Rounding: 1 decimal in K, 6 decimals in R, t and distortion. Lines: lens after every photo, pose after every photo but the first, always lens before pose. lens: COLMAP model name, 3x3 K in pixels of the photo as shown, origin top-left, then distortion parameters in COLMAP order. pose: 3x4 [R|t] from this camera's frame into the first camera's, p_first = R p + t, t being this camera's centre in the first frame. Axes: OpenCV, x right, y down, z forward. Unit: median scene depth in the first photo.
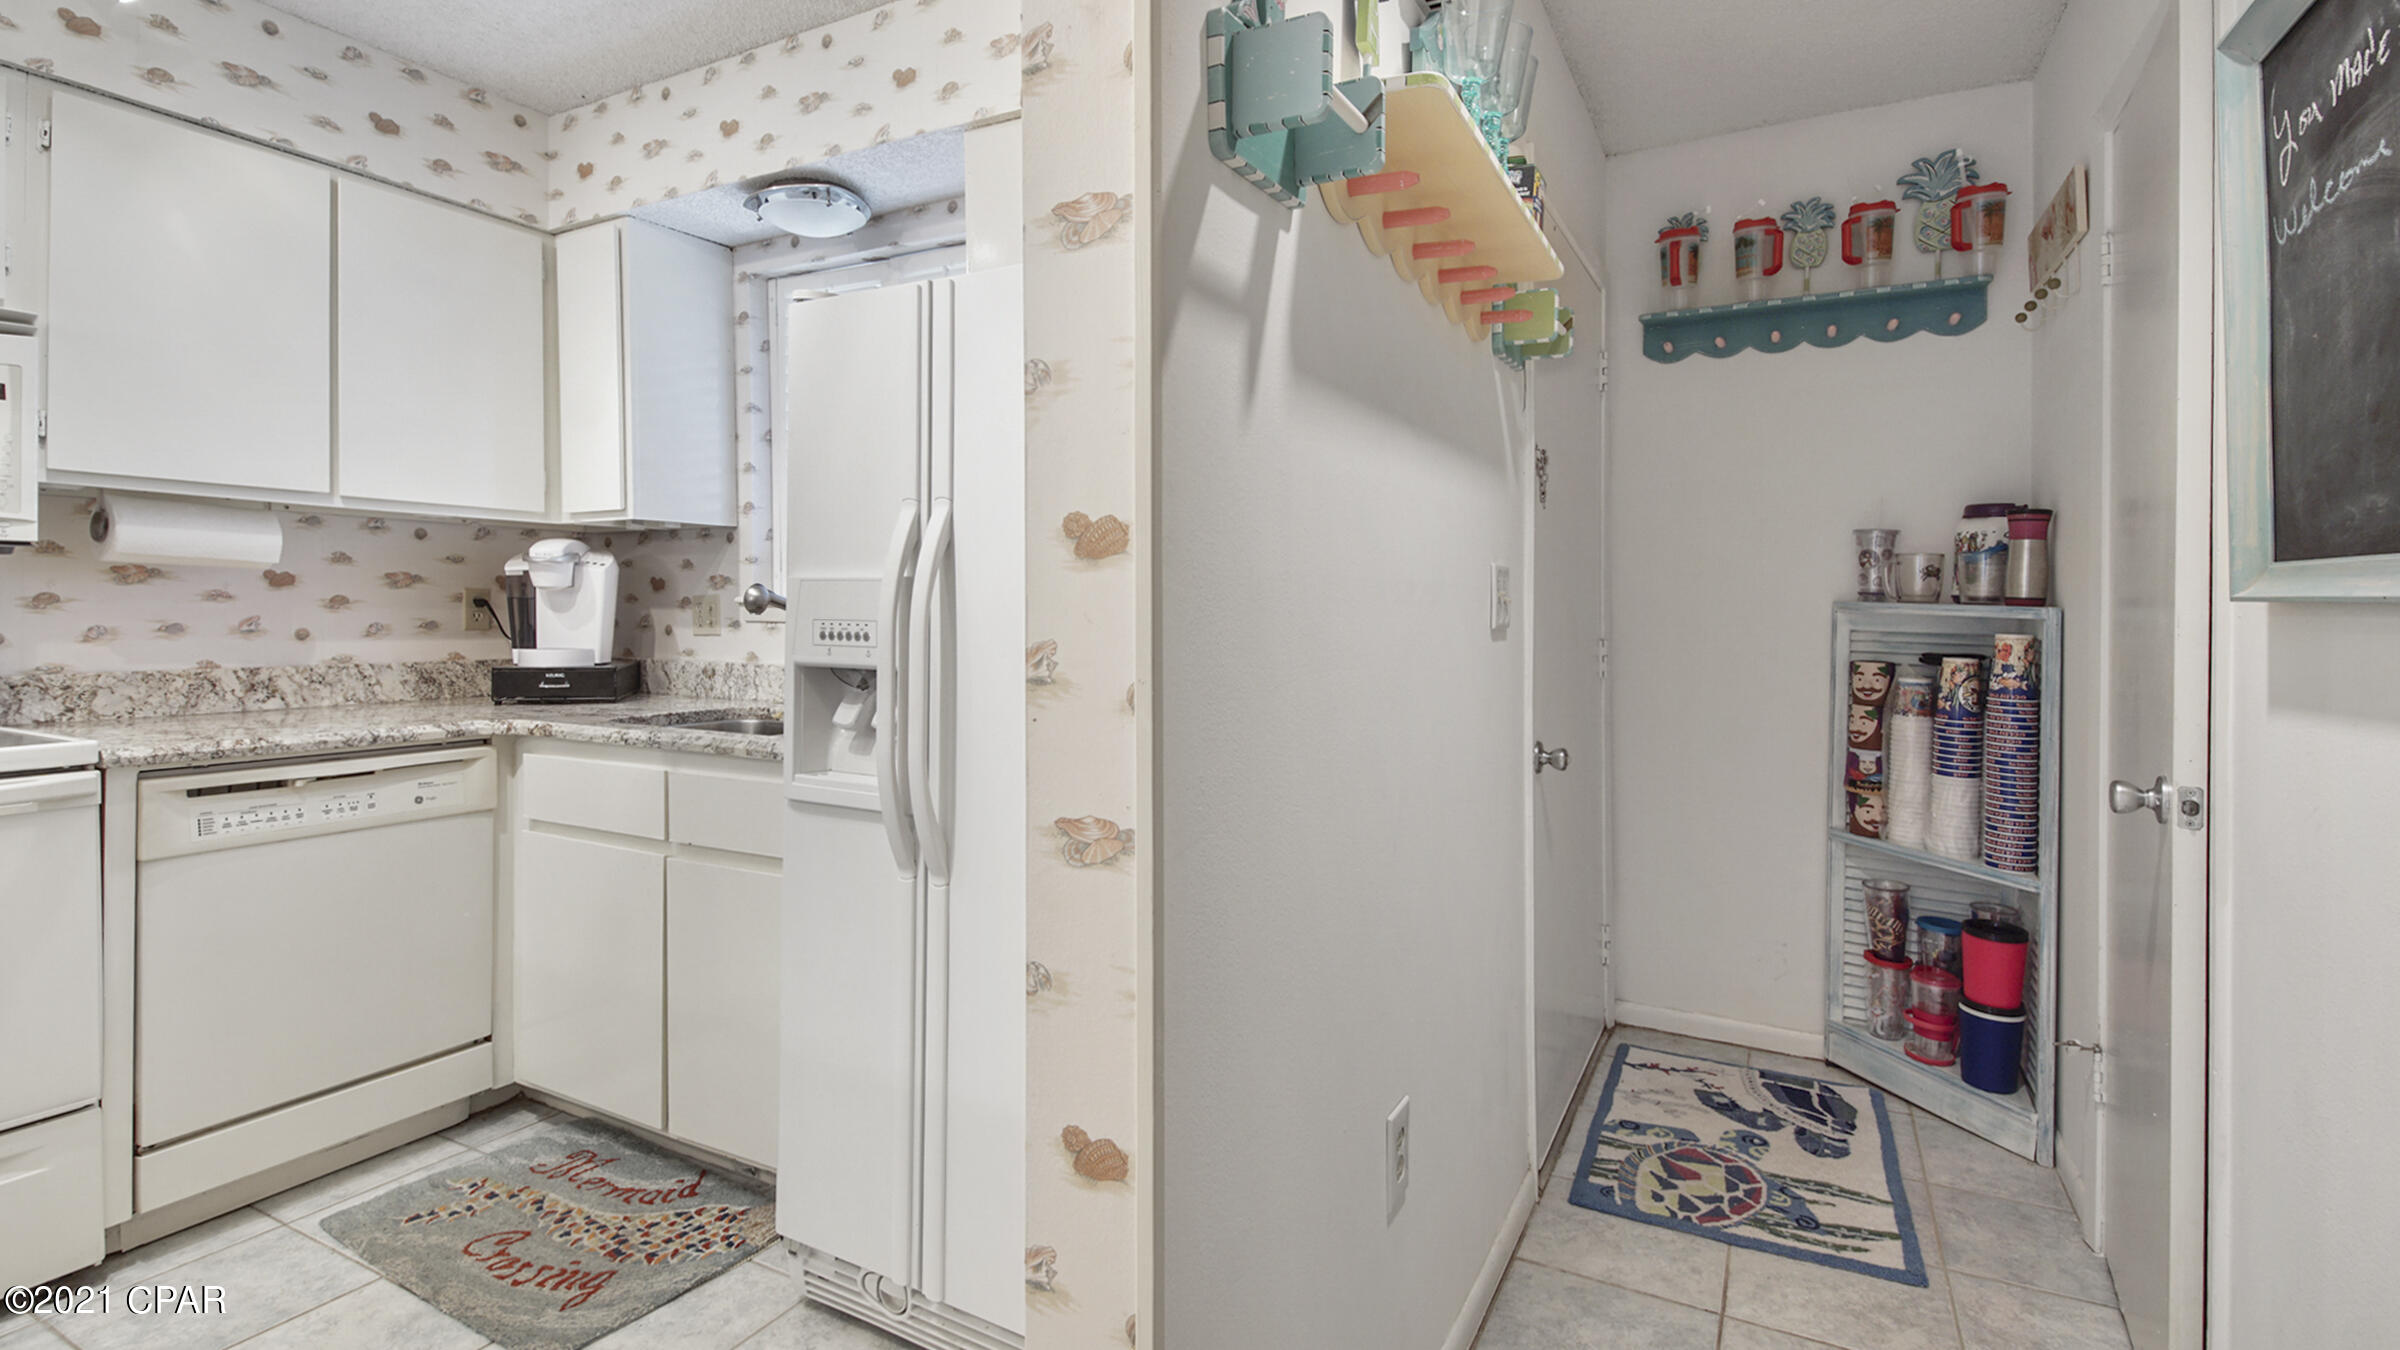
lens RADIAL K [[983.6, 0, 1222.5], [0, 983.6, 598.5], [0, 0, 1]] dist [0.012997, -0.001082]
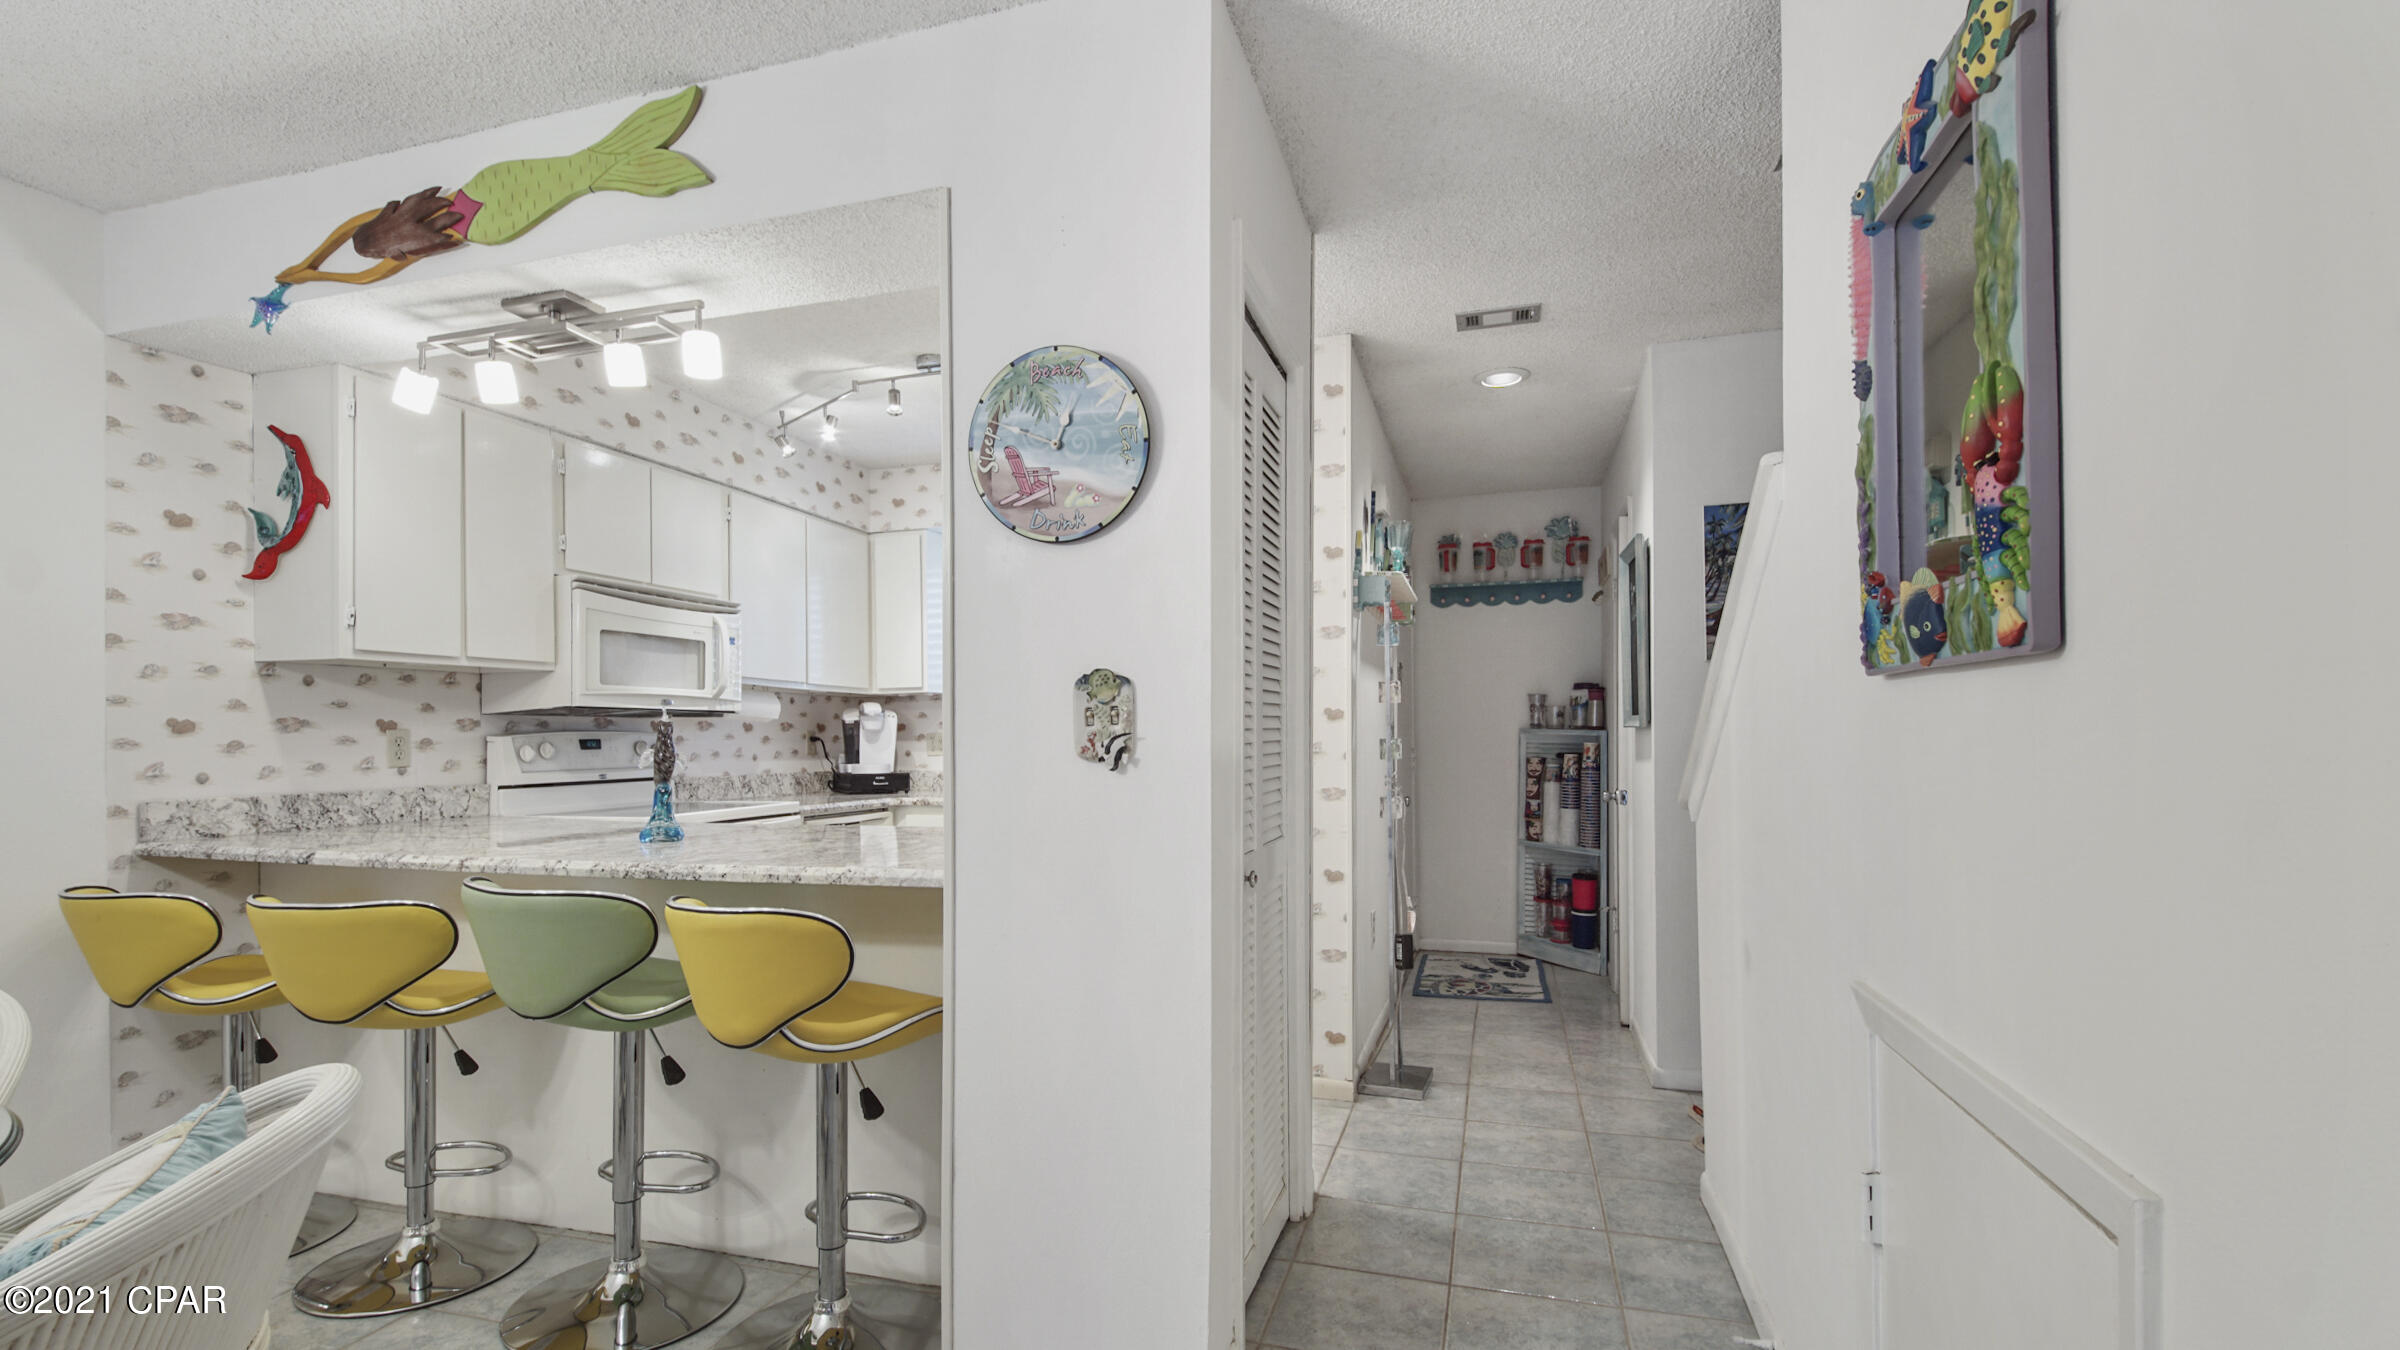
lens RADIAL K [[1137.2, 0, 1127.4], [0, 1137.2, 739.8], [0, 0, 1]] dist [0.038361, -0.012989]
pose [[0.979132, -0.014145, 0.202732, -0.696661], [0.012111, 0.999863, 0.011269, -0.011417], [-0.202863, -0.008578, 0.979169, -1.223353]]
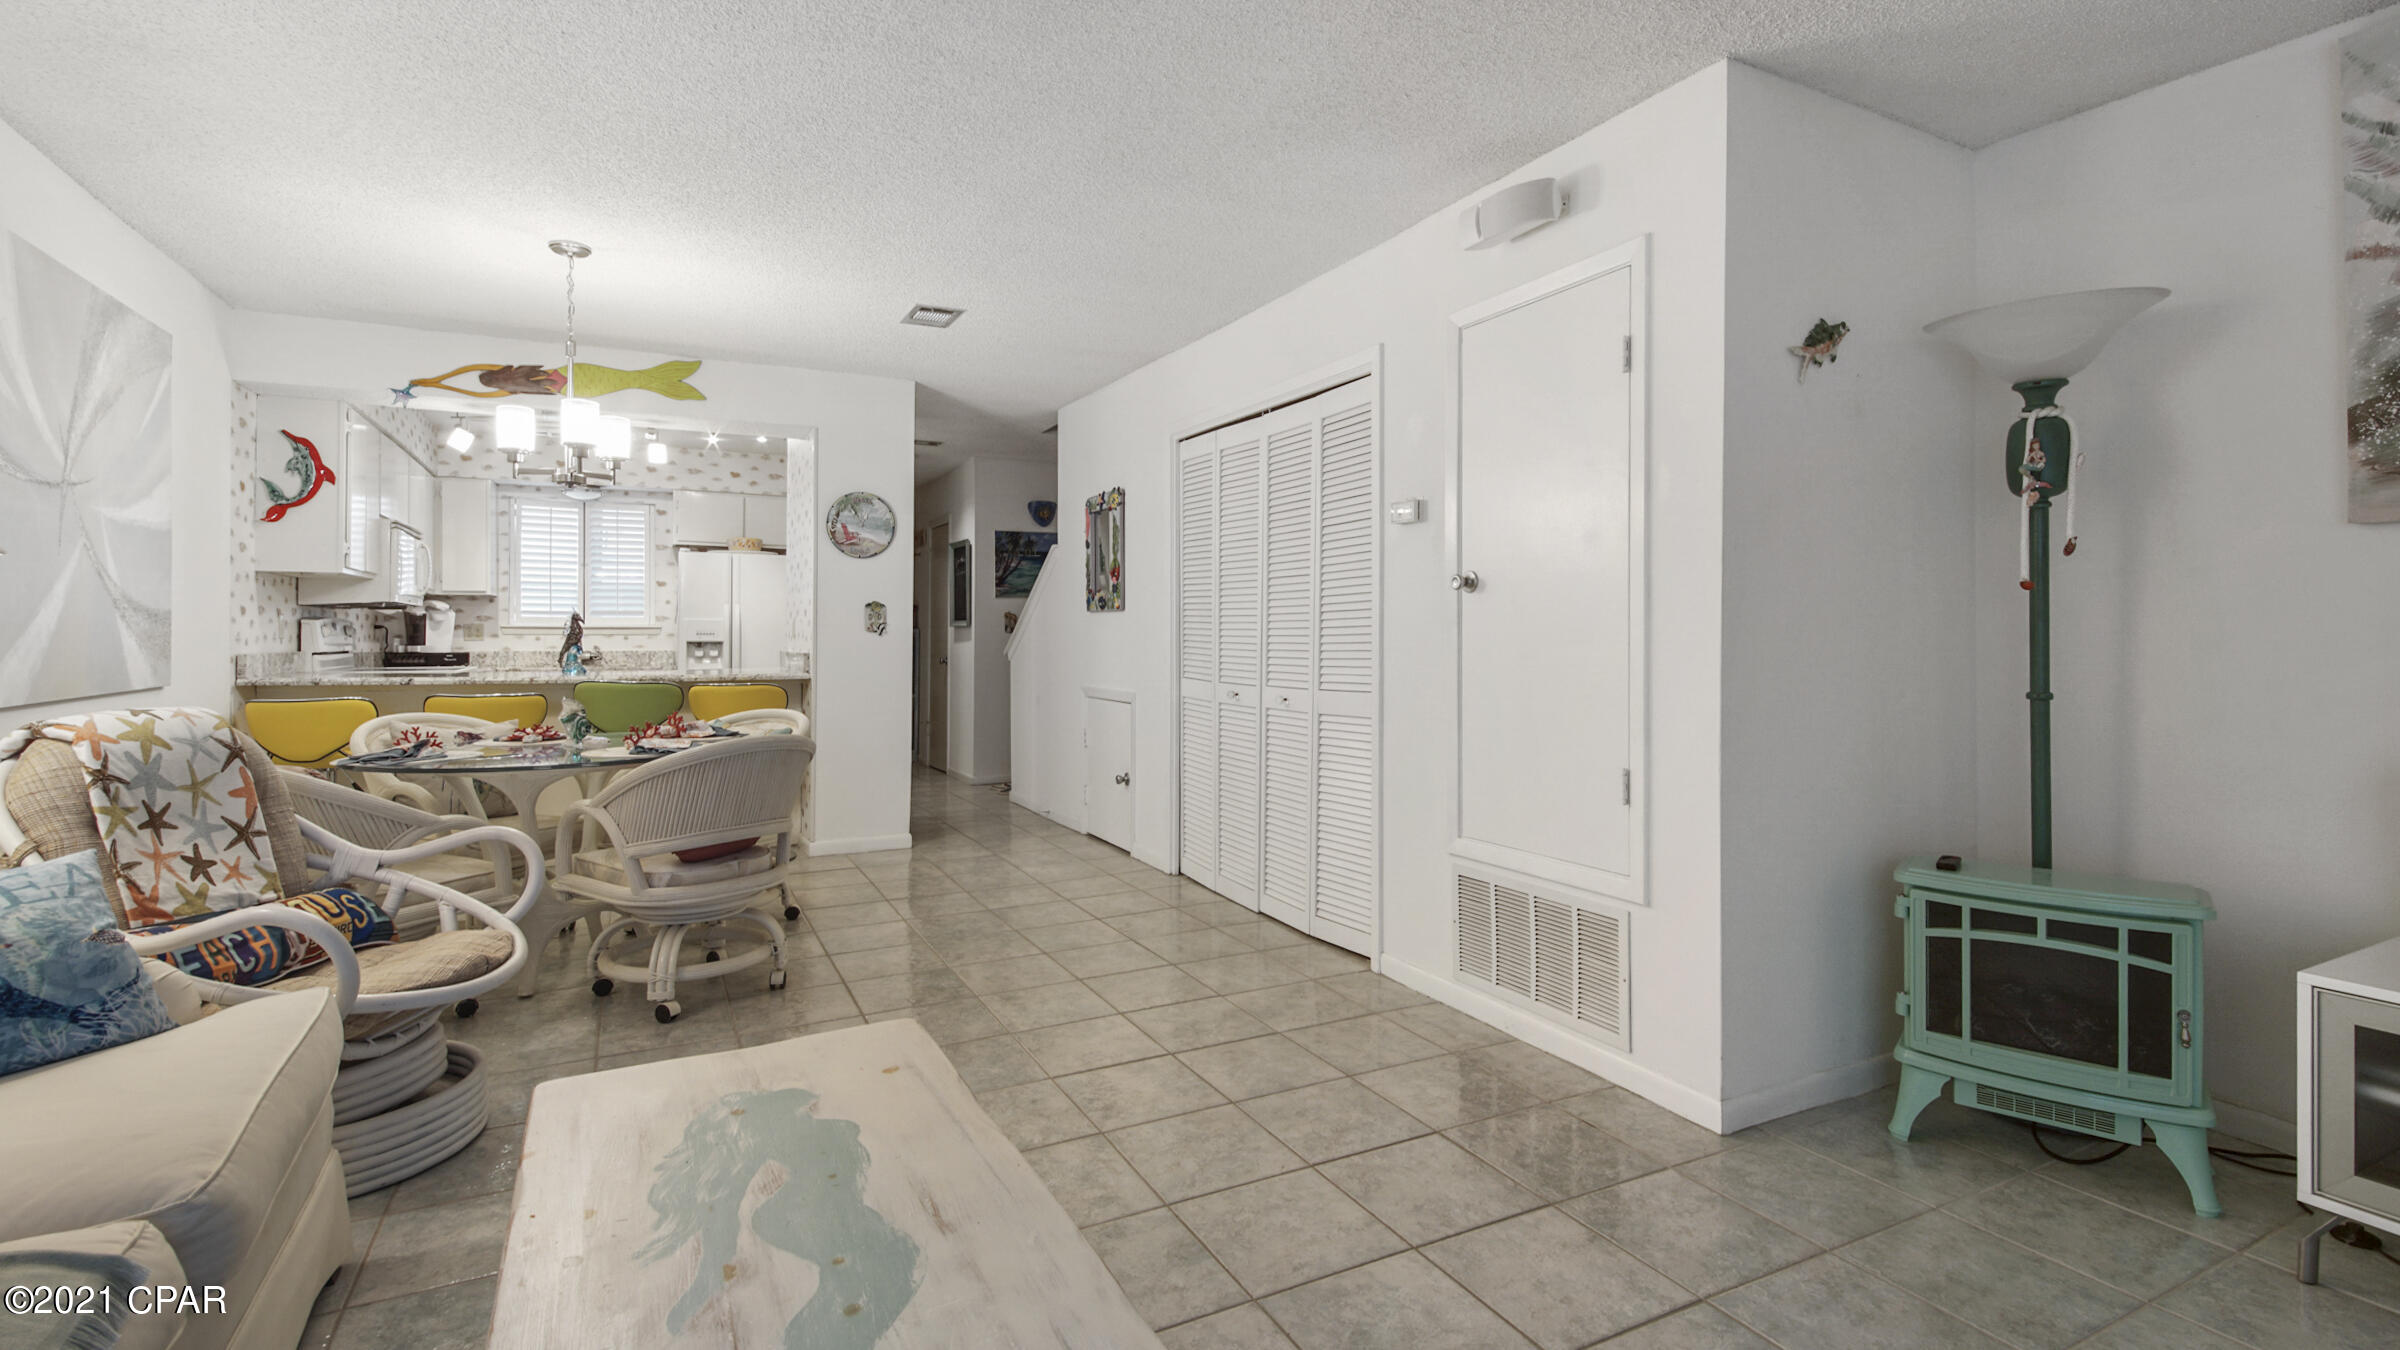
lens RADIAL K [[1137.2, 0, 1182.4], [0, 1137.2, 621.1], [0, 0, 1]] dist [0.038361, -0.012989]
pose [[0.553364, 0.006255, 0.832916, -2.225409], [-0.001826, 0.999979, -0.006297, 0.004625], [-0.832937, 0.001963, 0.553364, -2.327068]]
